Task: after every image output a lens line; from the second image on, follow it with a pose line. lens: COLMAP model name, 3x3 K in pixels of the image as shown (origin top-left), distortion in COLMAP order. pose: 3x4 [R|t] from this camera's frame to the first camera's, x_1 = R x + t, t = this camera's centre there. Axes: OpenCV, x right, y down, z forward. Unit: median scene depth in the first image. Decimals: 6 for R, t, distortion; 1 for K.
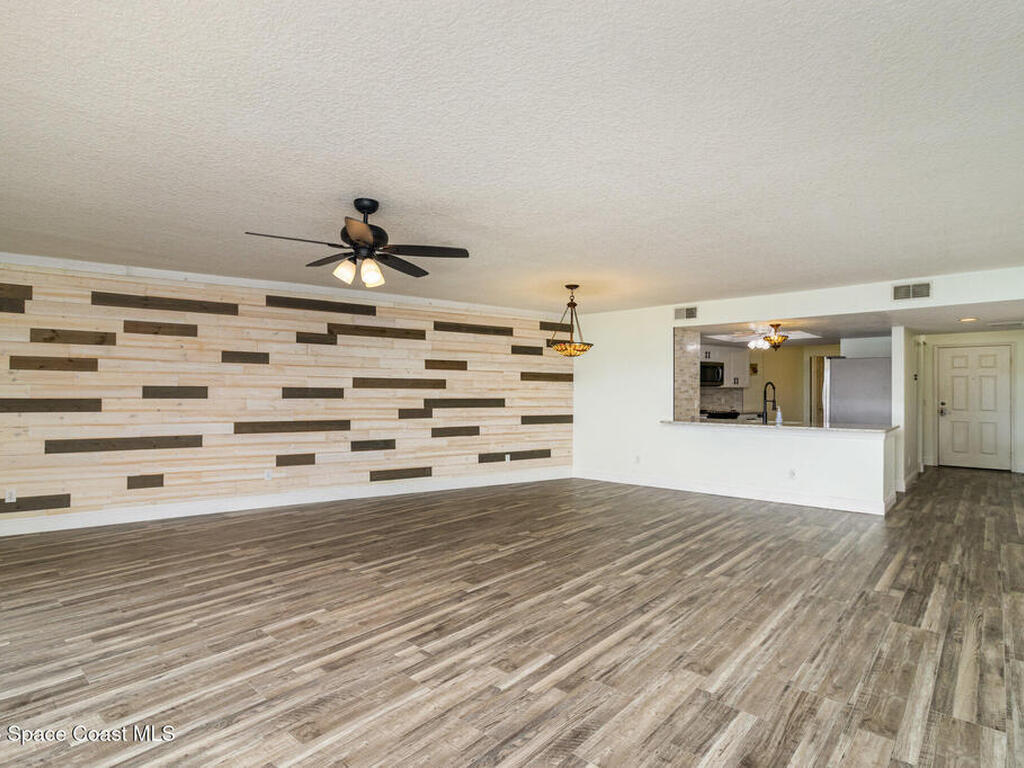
lens RADIAL K [[531.2, 0, 516.4], [0, 531.2, 386.6], [0, 0, 1]] dist [0.001020, 0.001804]
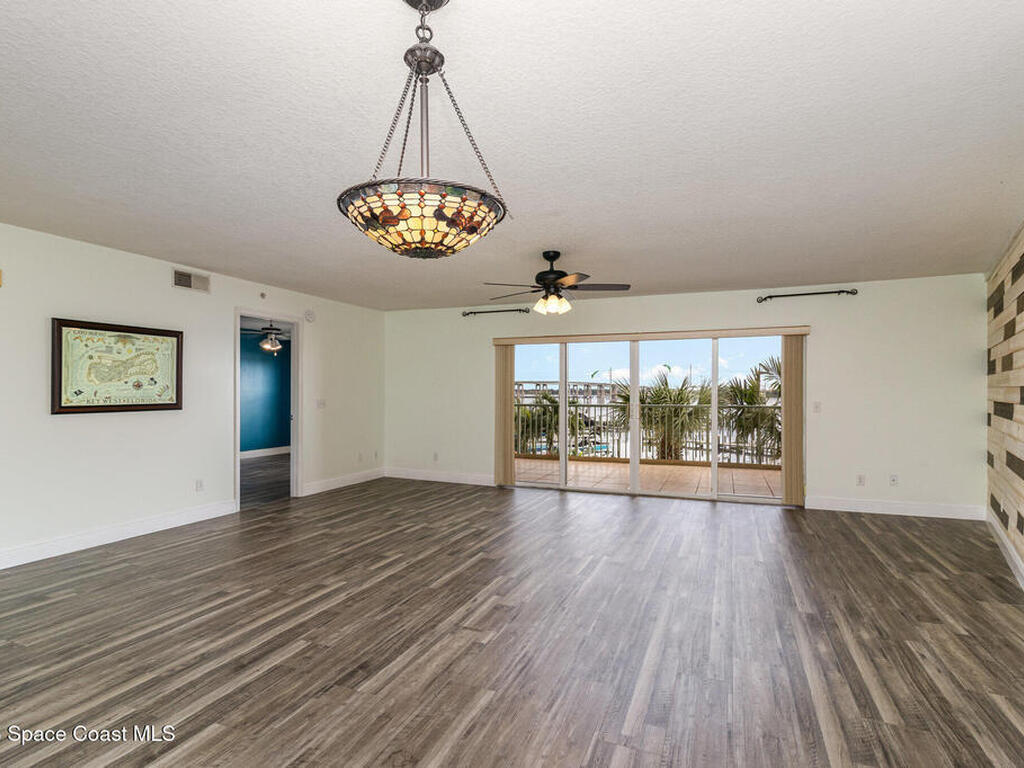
lens RADIAL K [[531.2, 0, 512.7], [0, 531.2, 386.9], [0, 0, 1]] dist [0.001020, 0.001804]
pose [[-0.941670, -0.011686, -0.336336, 0.227365], [-0.005108, 0.999778, -0.020436, 0.021904], [0.336500, -0.017526, -0.941520, 1.901839]]
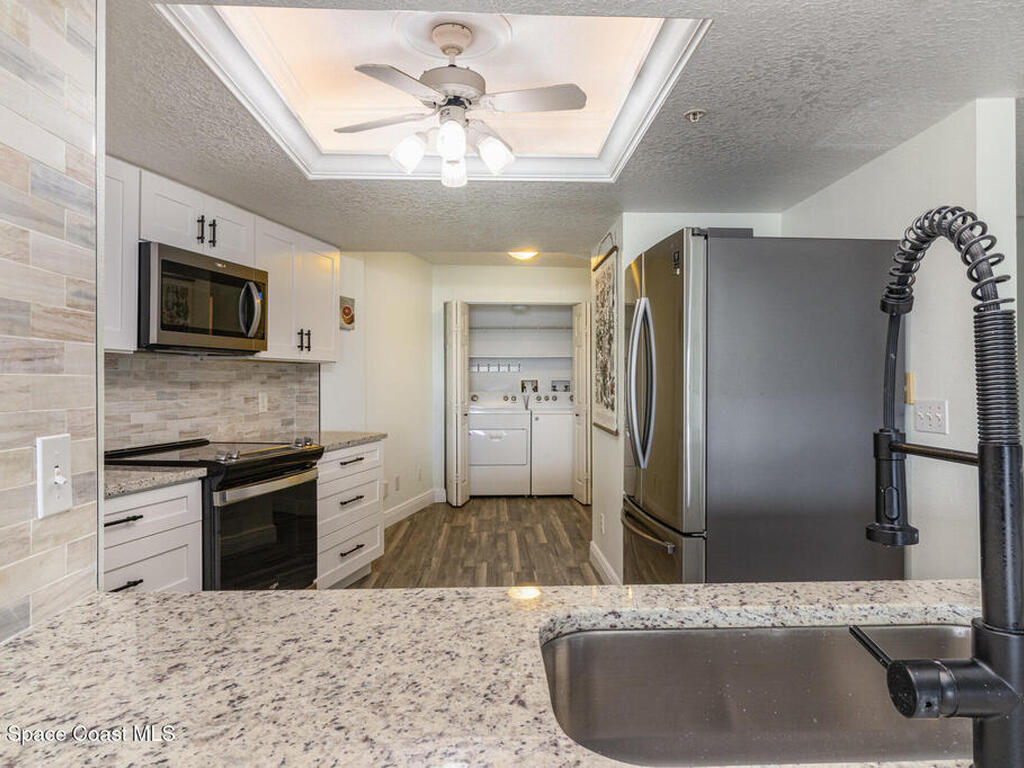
lens RADIAL K [[648.8, 0, 514.6], [0, 648.8, 377.6], [0, 0, 1]] dist [-0.000836, -0.000924]
pose [[0.724179, -0.003241, 0.689605, 0.618464], [0.001486, 0.999994, 0.003140, 0.026392], [-0.689611, -0.001249, 0.724179, 1.648344]]
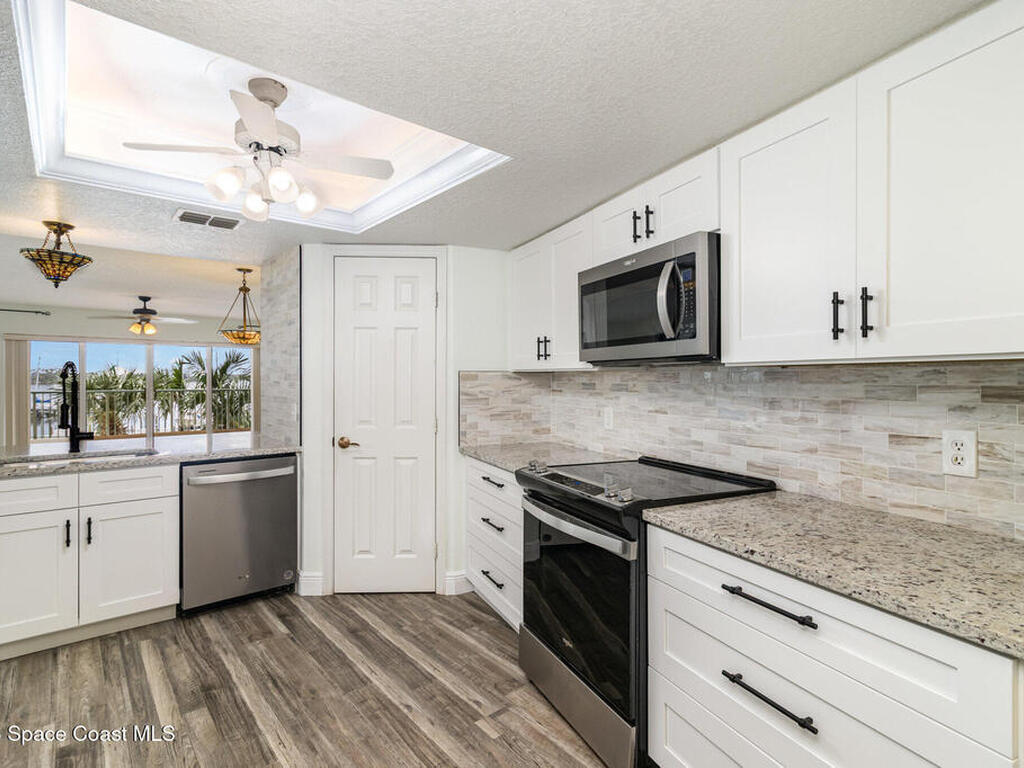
lens RADIAL K [[531.2, 0, 512.2], [0, 531.2, 382.3], [0, 0, 1]] dist [0.001020, 0.001804]
pose [[-0.139940, 0.001376, -0.990159, 1.458743], [0.005218, 0.999986, 0.000652, 0.016266], [0.990146, -0.005076, -0.139945, 2.409931]]
